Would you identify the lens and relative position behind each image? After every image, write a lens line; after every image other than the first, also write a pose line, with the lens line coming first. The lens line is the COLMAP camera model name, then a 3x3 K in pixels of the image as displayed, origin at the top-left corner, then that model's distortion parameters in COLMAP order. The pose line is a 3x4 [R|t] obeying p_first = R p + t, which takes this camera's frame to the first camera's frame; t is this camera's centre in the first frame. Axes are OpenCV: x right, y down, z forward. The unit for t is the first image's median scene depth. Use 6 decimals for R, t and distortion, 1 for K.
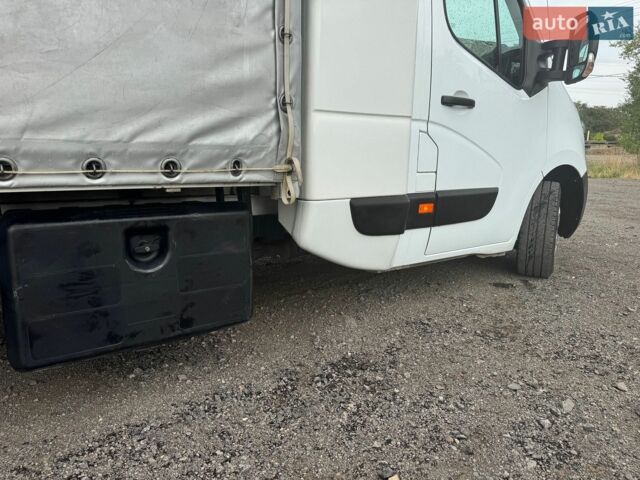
lens RADIAL K [[406.2, 0, 320.0], [0, 406.2, 240.0], [0, 0, 1]] dist [-0.004535, -0.007041]
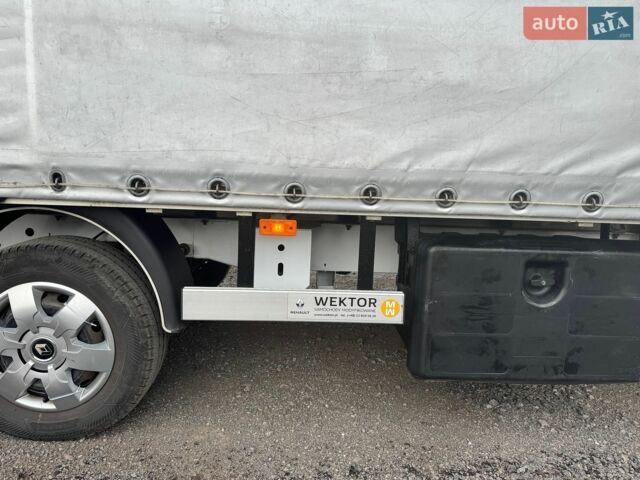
lens RADIAL K [[406.2, 0, 320.0], [0, 406.2, 240.0], [0, 0, 1]] dist [-0.004535, -0.007041]
pose [[0.848916, 0.089638, -0.520871, -0.402447], [-0.126248, 0.991376, -0.035150, 0.022794], [0.513228, 0.095598, 0.852911, -0.115912]]
